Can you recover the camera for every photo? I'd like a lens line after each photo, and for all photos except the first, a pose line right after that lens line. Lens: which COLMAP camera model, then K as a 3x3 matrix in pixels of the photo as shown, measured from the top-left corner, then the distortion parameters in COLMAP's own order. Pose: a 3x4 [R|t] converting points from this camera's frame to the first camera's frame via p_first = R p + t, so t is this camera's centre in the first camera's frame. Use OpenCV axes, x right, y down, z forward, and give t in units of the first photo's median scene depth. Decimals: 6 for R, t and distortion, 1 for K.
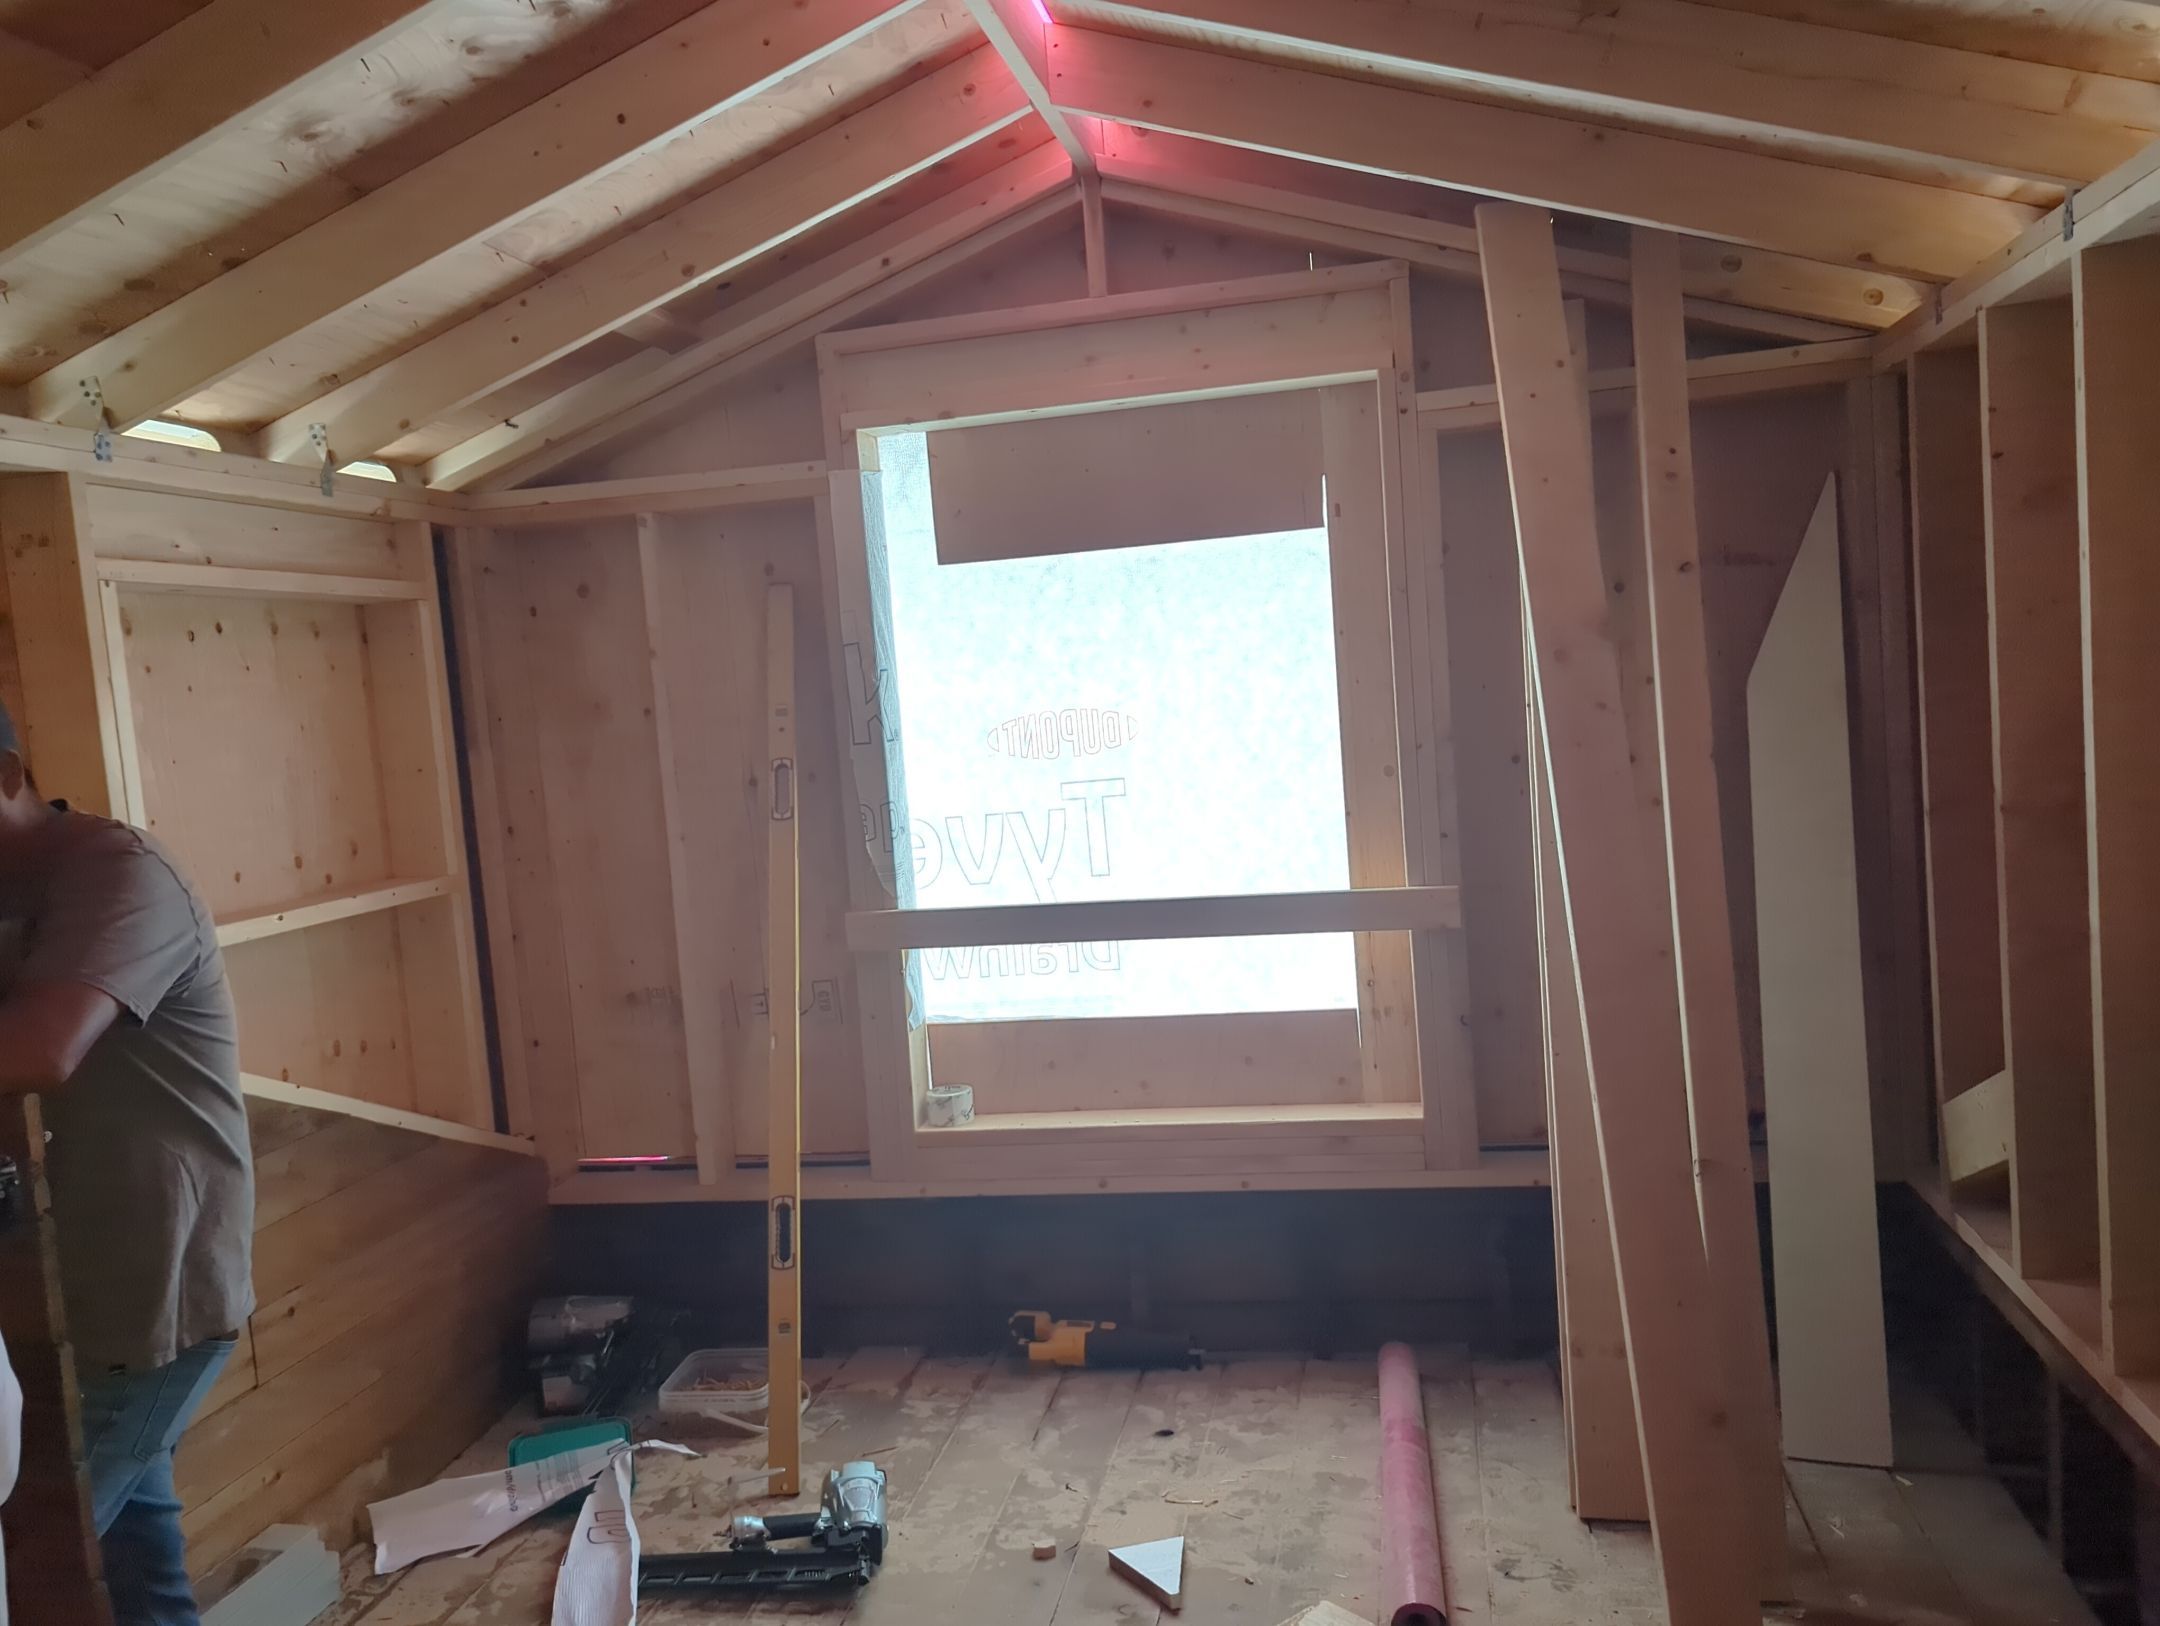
lens RADIAL K [[1742.9, 0, 1068.1], [0, 1742.9, 828.0], [0, 0, 1]] dist [0.056351, -0.051232]
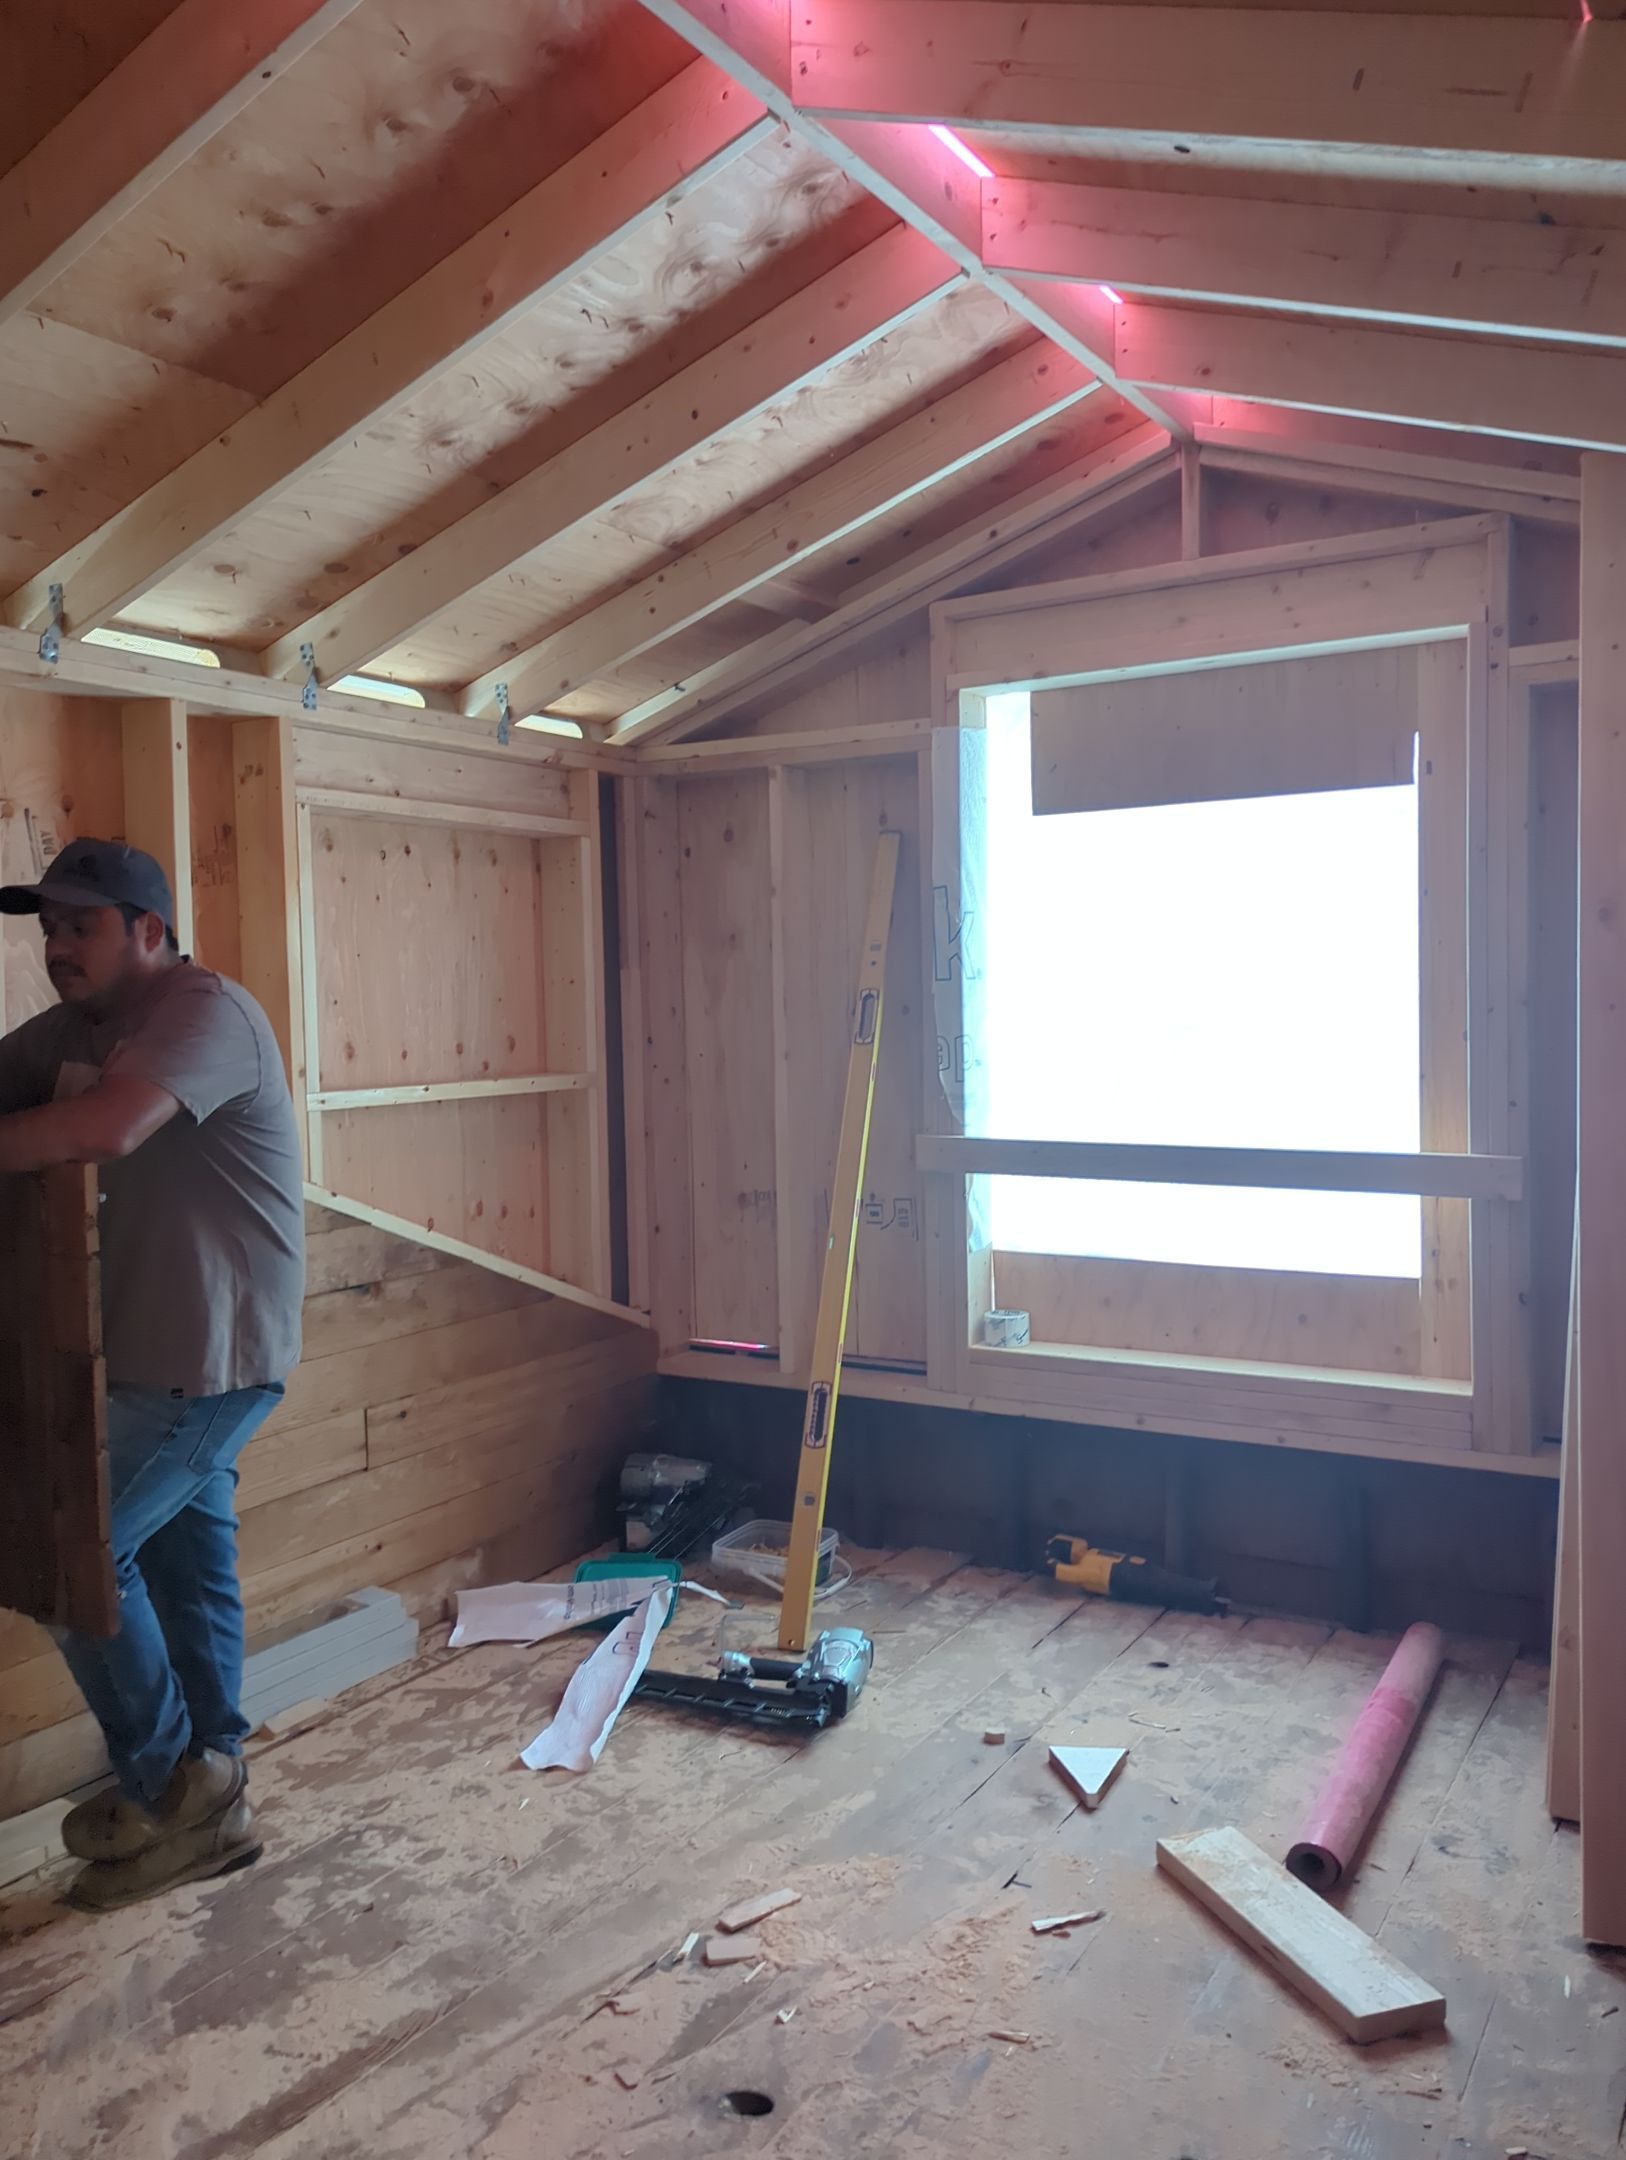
lens RADIAL K [[1742.9, 0, 828.1], [0, 1742.9, 1069.6], [0, 0, 1]] dist [0.056351, -0.051232]
pose [[0.942056, 0.069083, -0.328264, 0.182934], [-0.077741, 0.996885, -0.013307, 0.028616], [0.326322, 0.038055, 0.944492, -0.039137]]
